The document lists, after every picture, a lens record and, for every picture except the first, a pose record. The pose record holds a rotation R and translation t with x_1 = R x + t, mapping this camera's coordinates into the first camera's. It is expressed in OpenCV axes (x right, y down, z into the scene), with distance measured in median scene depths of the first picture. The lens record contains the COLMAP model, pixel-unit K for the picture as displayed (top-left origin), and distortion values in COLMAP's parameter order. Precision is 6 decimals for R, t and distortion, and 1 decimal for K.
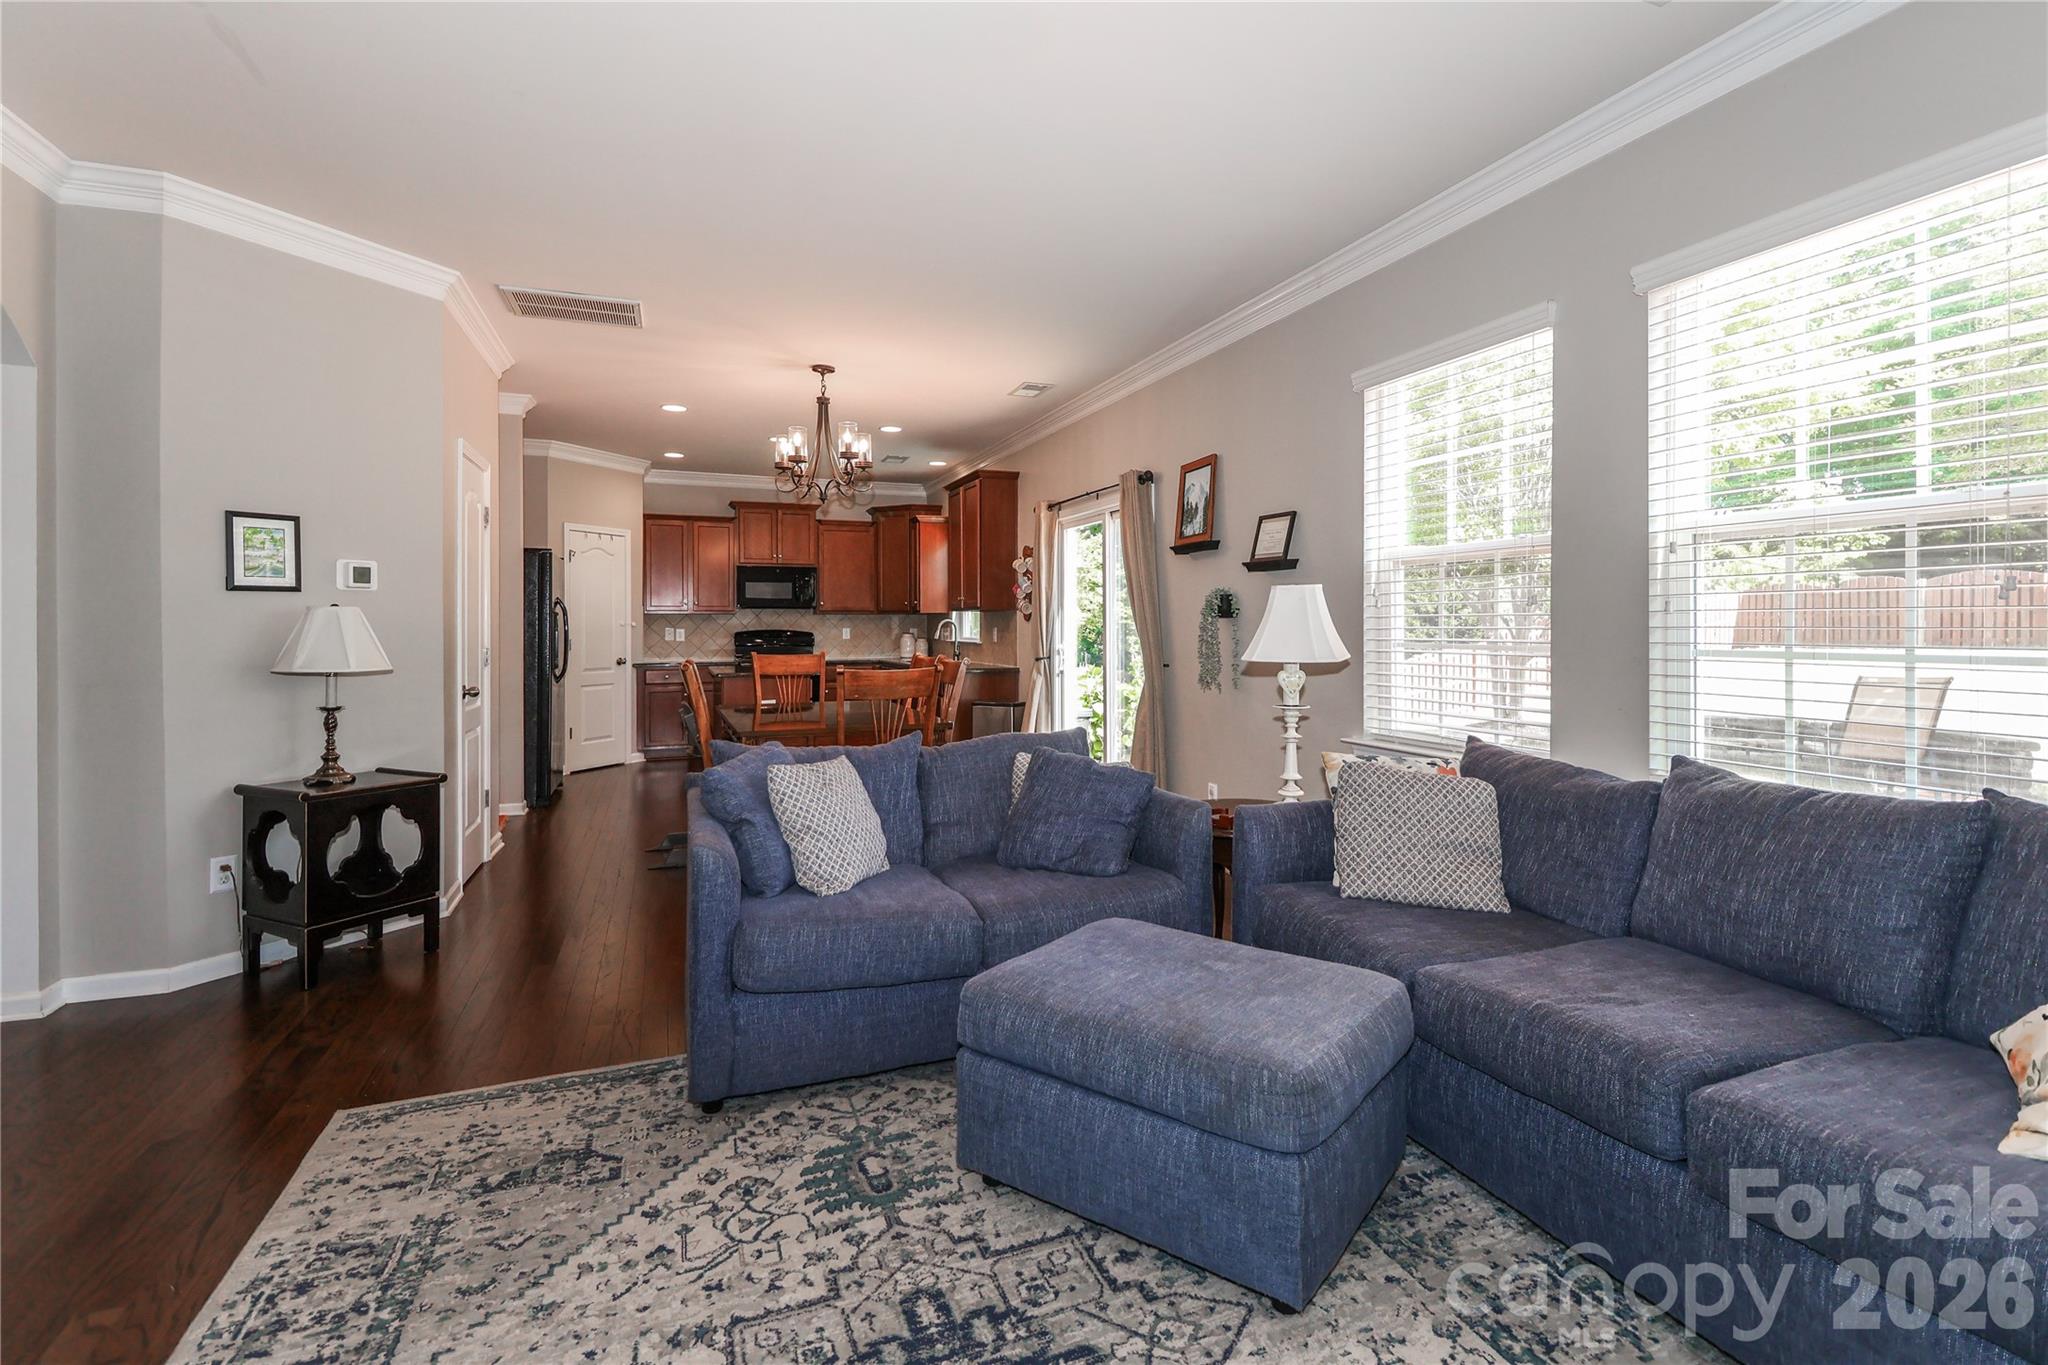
lens RADIAL K [[969.8, 0, 1062.9], [0, 969.8, 622.6], [0, 0, 1]] dist [0.018158, -0.012370]
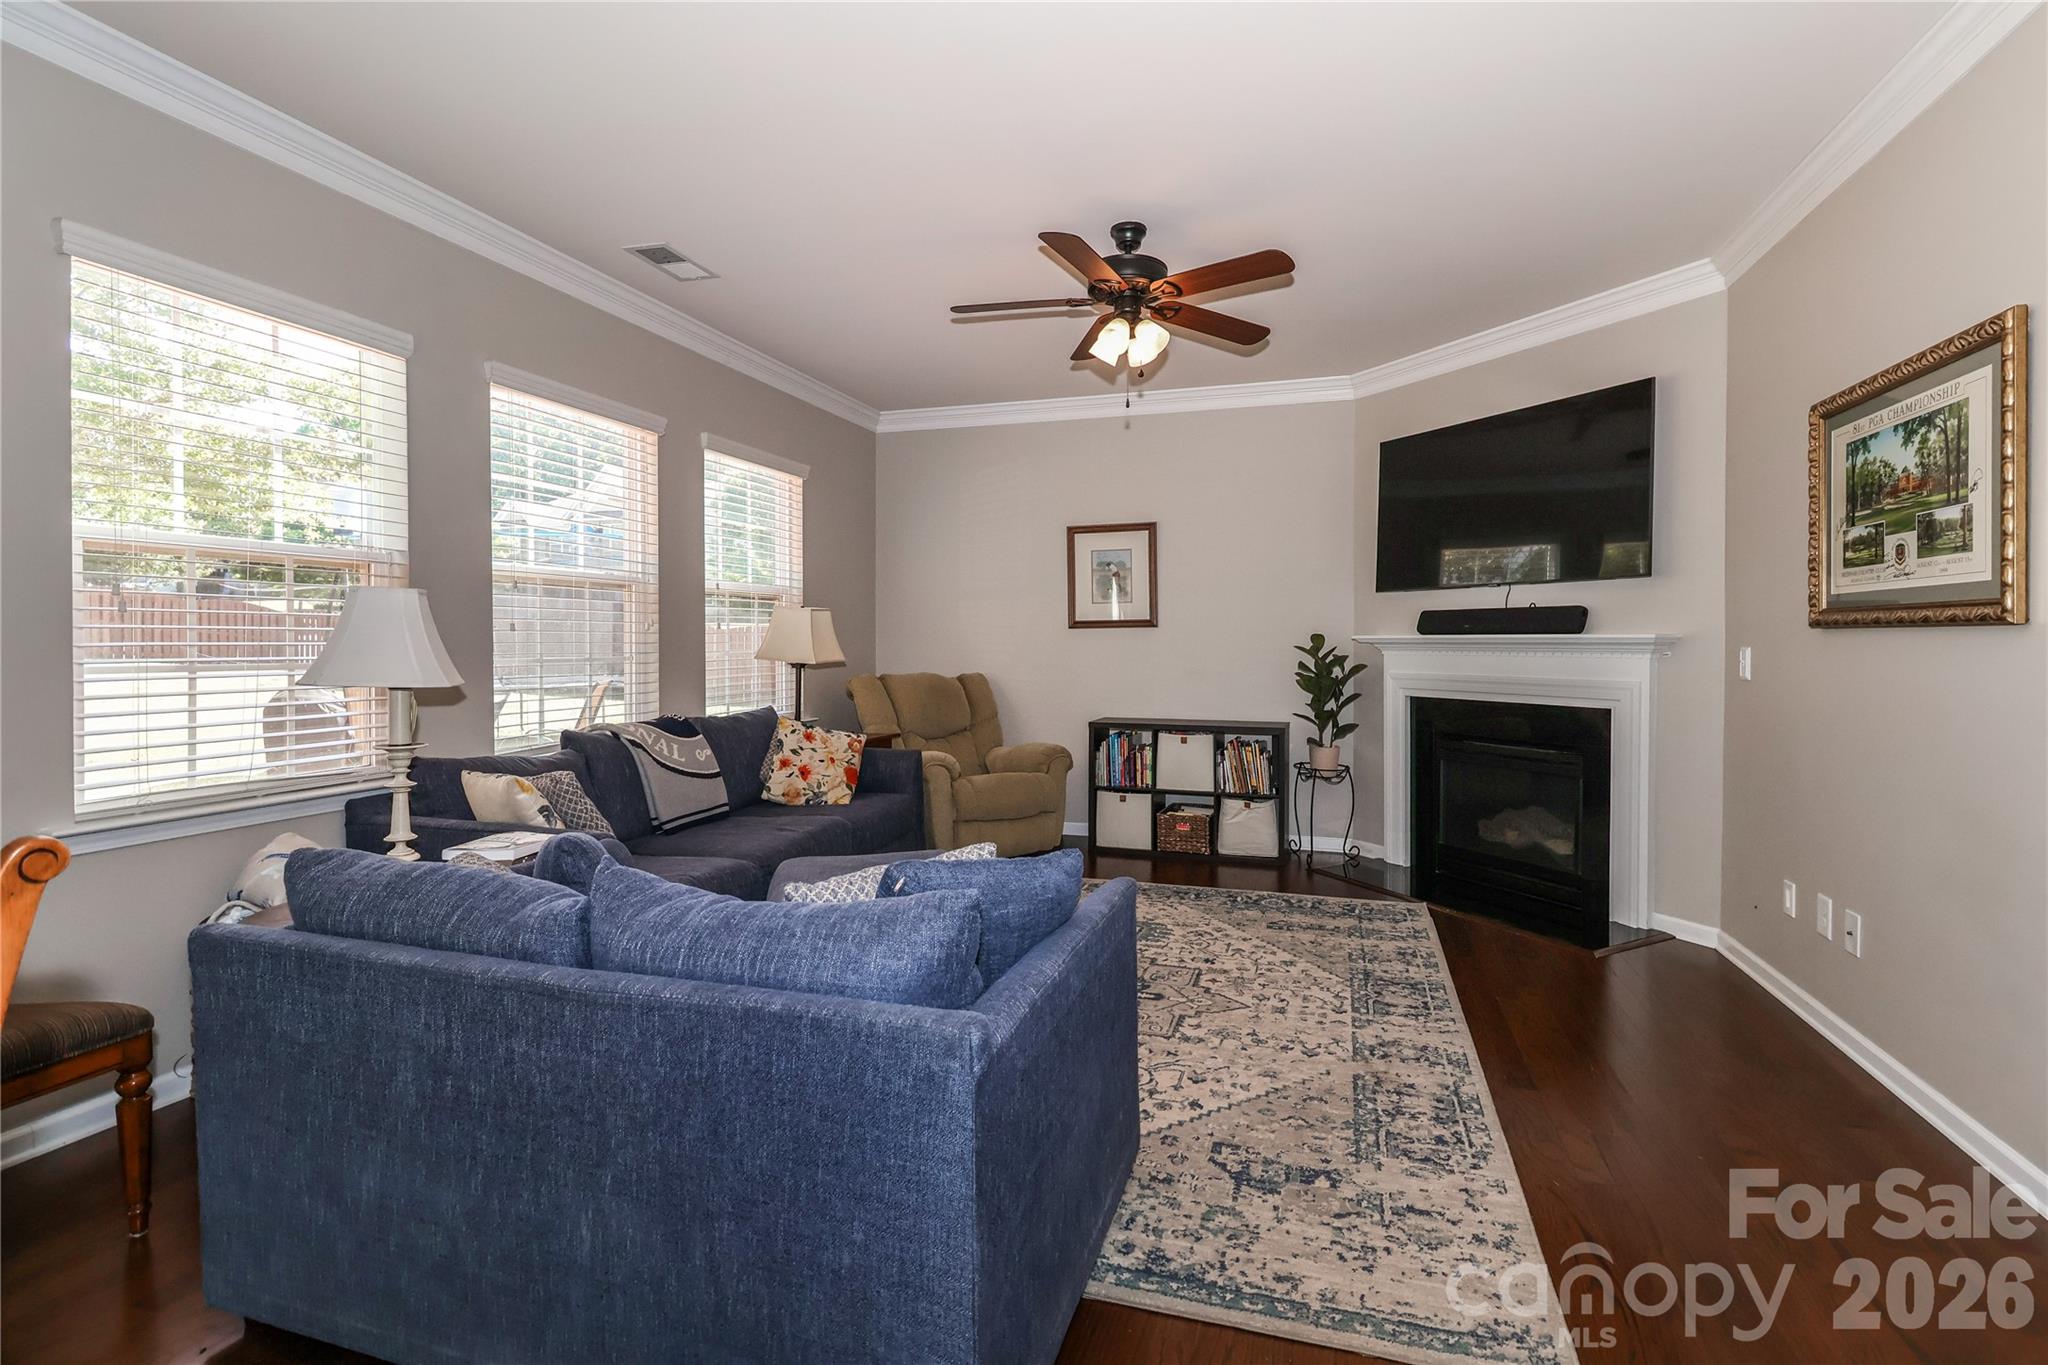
lens RADIAL K [[956.9, 0, 1041.7], [0, 956.9, 642.1], [0, 0, 1]] dist [0.010447, -0.001472]
pose [[-0.774673, 0.000136, 0.632363, -0.954737], [-0.000935, 0.999999, -0.001361, 0.007917], [-0.632362, -0.001645, -0.774671, 1.895343]]
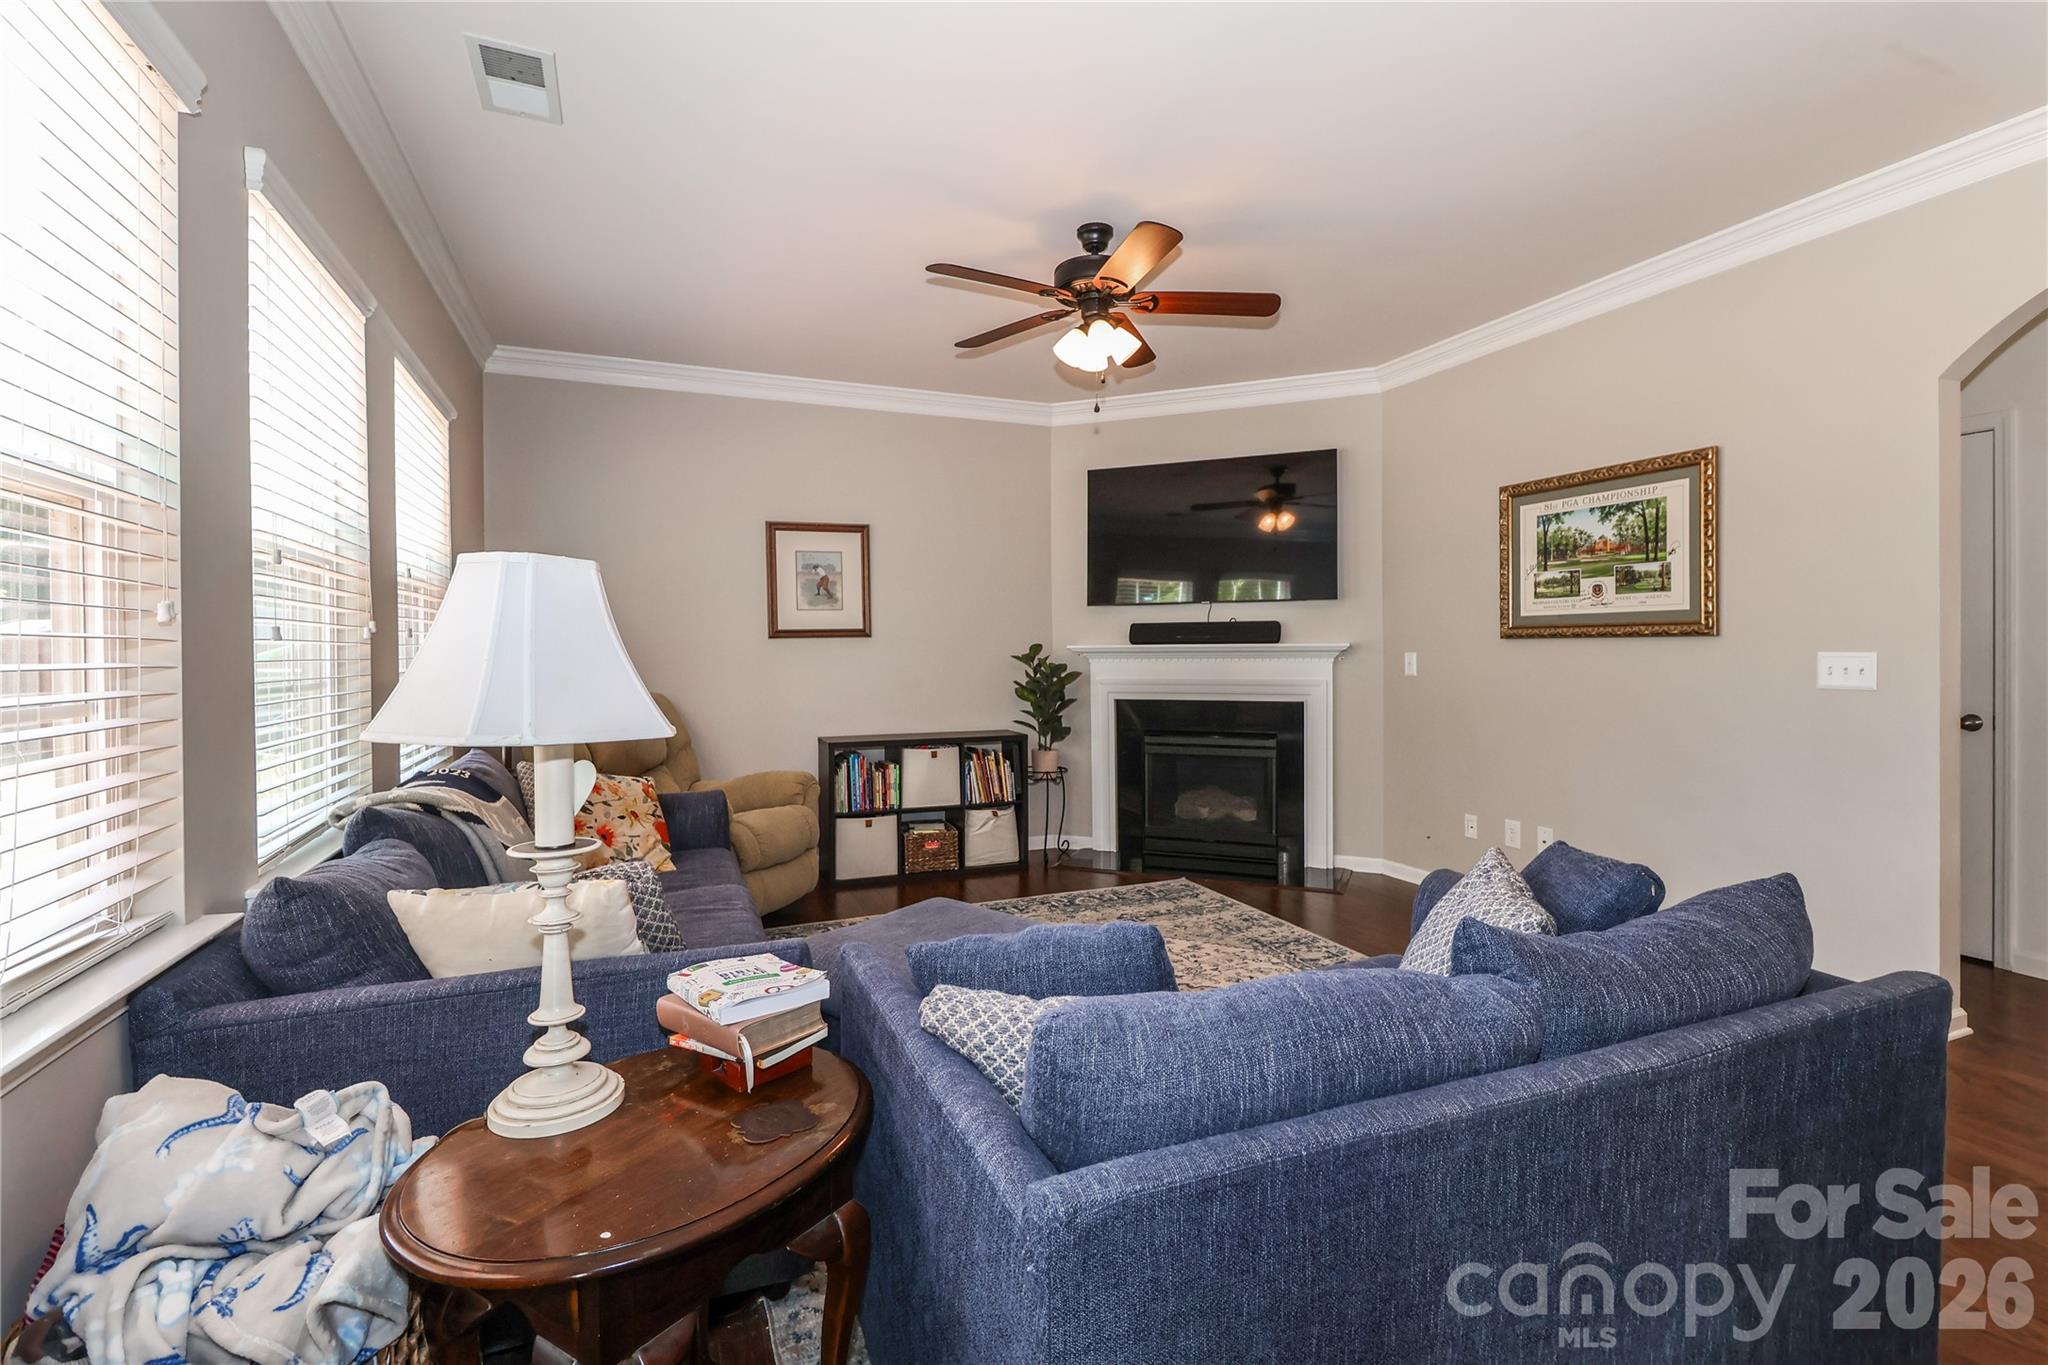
lens RADIAL K [[945.6, 0, 1050.3], [0, 945.6, 652.5], [0, 0, 1]] dist [0.017328, -0.013513]
pose [[-0.999781, 0.007879, -0.019389, 0.040816], [0.007902, 0.999968, -0.001138, 0.008661], [0.019379, -0.001291, -0.999811, 2.103148]]
